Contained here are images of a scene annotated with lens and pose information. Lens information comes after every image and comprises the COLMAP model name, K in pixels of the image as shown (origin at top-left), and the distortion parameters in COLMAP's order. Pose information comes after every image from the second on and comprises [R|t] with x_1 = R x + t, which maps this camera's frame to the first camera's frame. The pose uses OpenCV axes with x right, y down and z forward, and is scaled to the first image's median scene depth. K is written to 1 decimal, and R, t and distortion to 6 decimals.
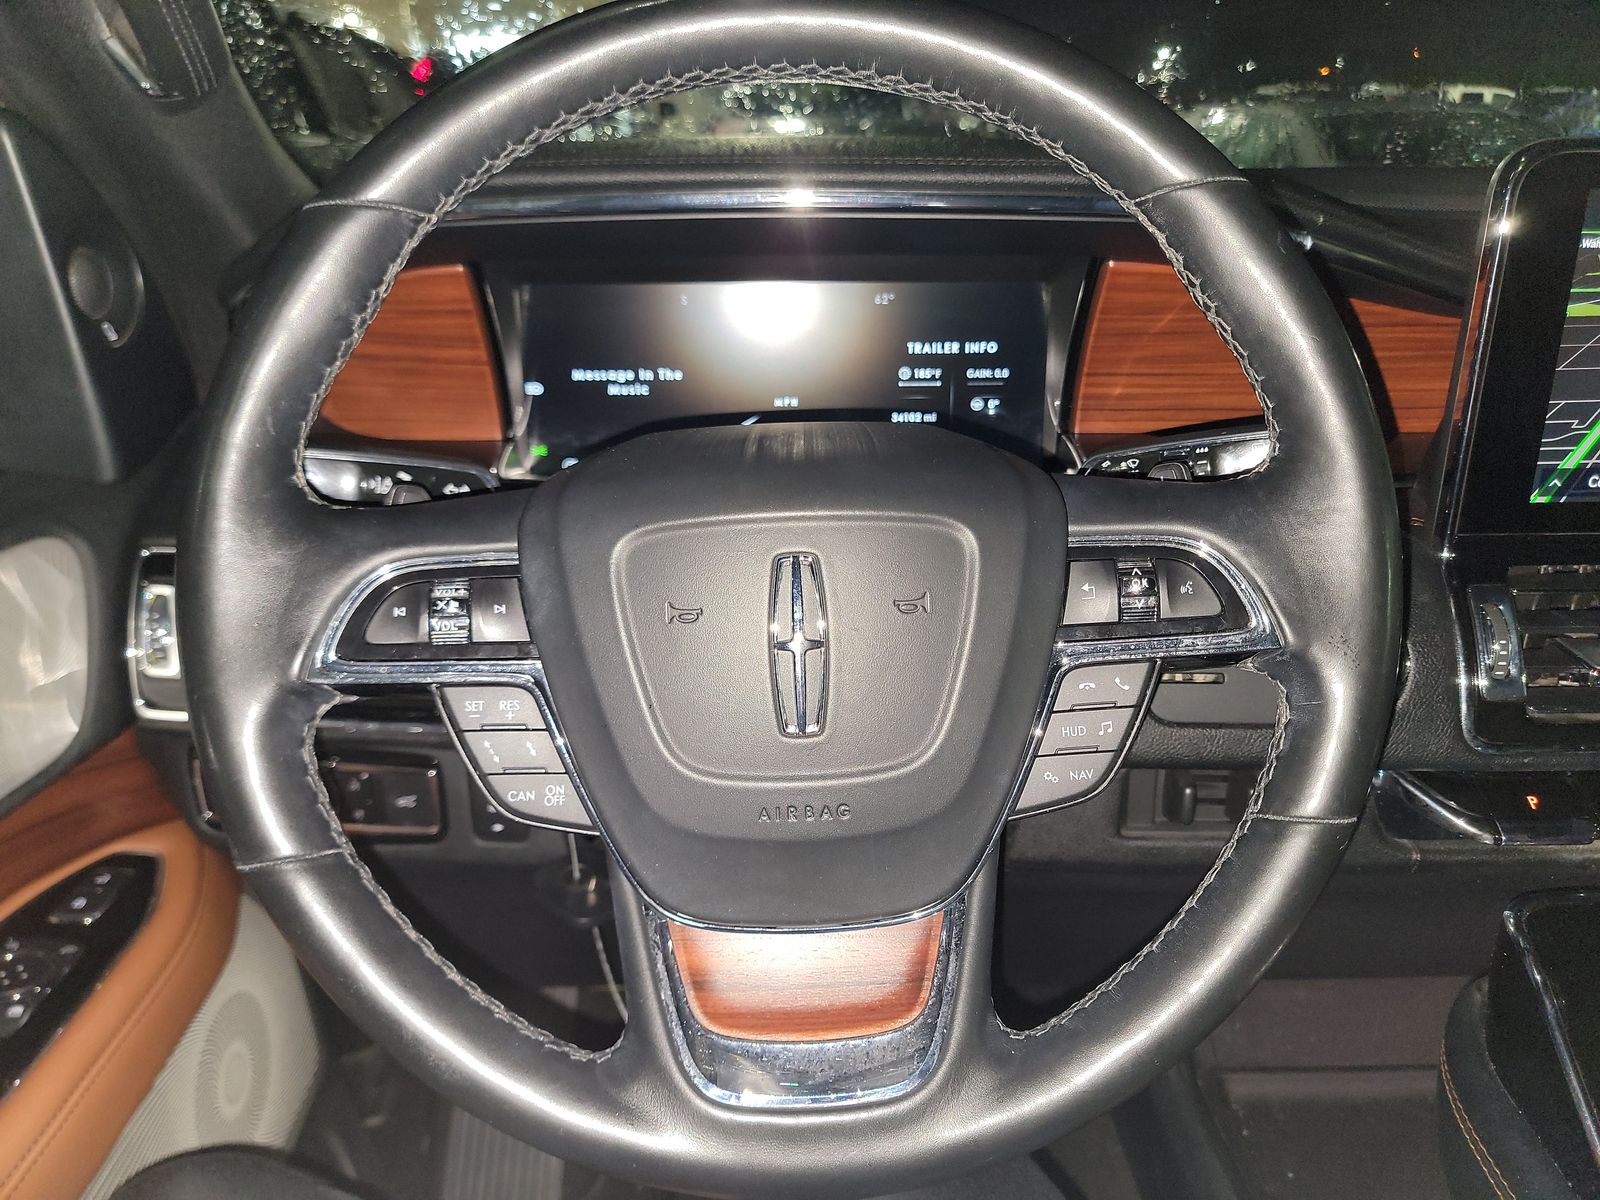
lens RADIAL K [[1155.1, 0, 801.4], [0, 1155.1, 607.1], [0, 0, 1]] dist [0.006912, -0.000654]
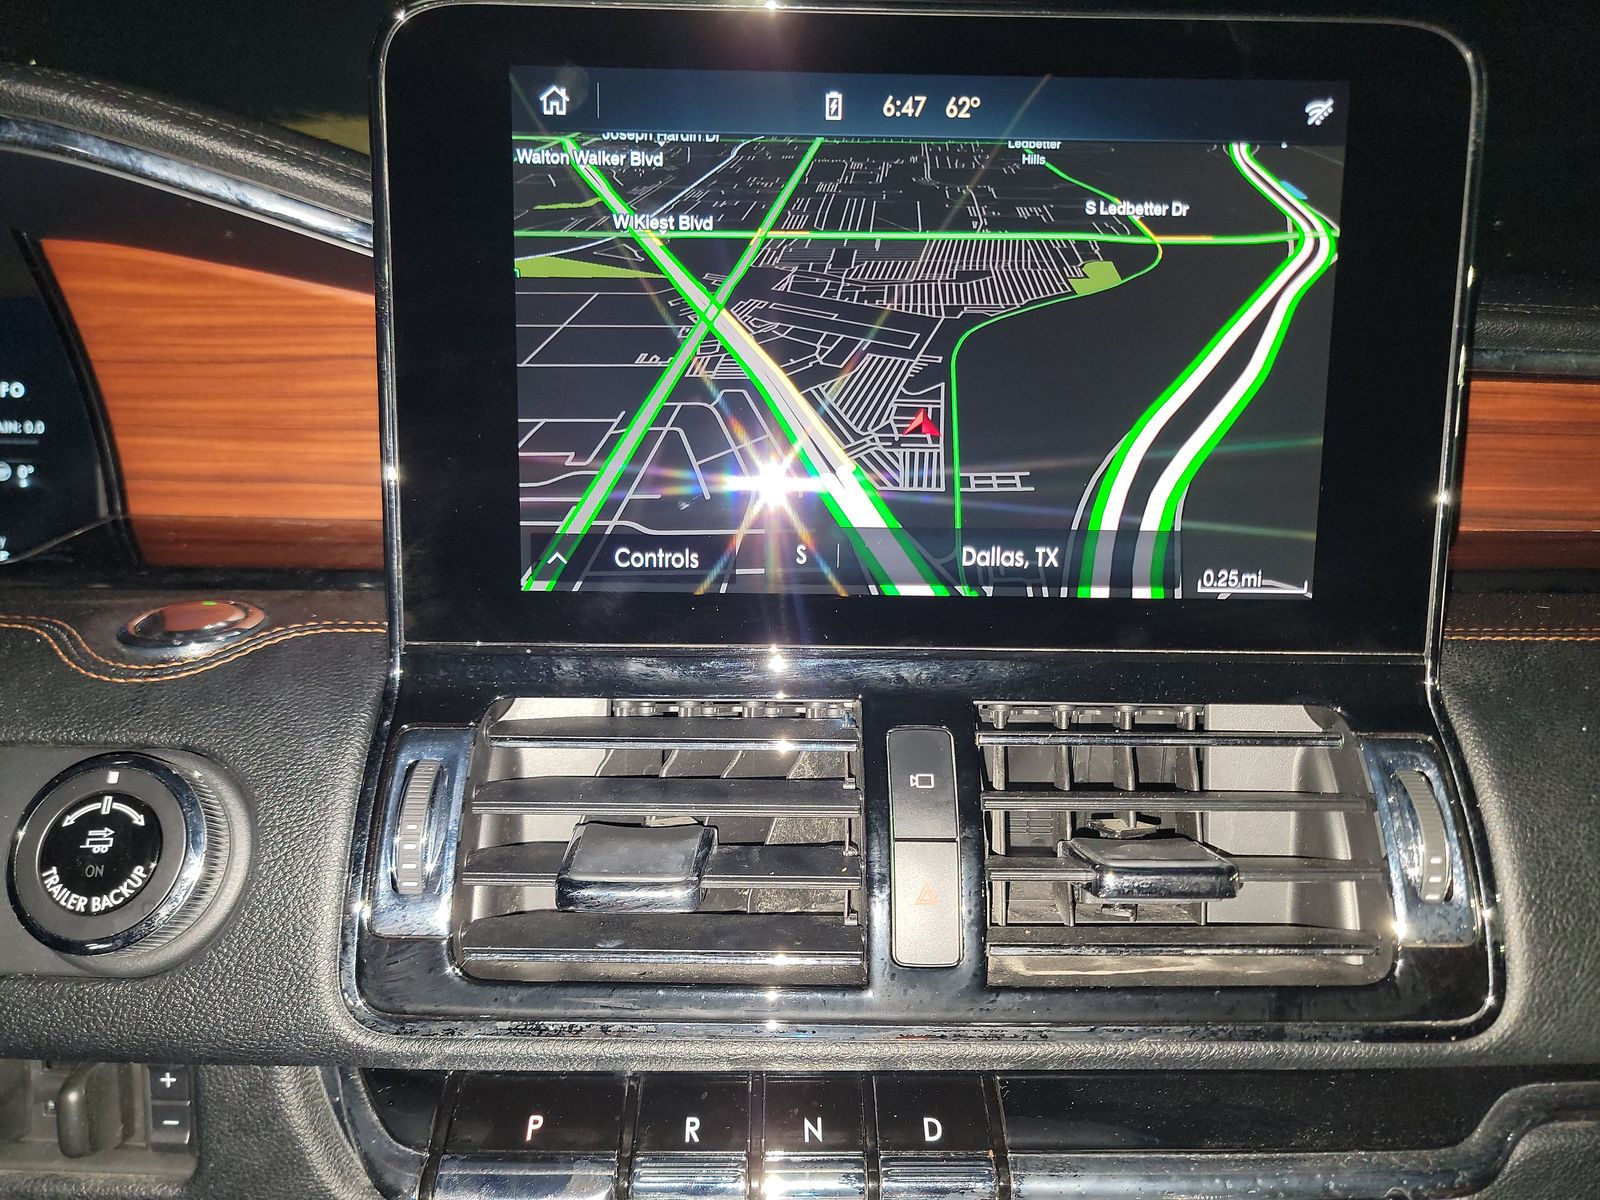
lens RADIAL K [[1155.1, 0, 797.4], [0, 1155.1, 602.9], [0, 0, 1]] dist [0.006912, -0.000654]
pose [[0.999812, 0.016242, 0.010590, 0.619066], [-0.014104, 0.984005, -0.177581, 0.015091], [-0.013305, 0.177399, 0.984049, 0.338403]]
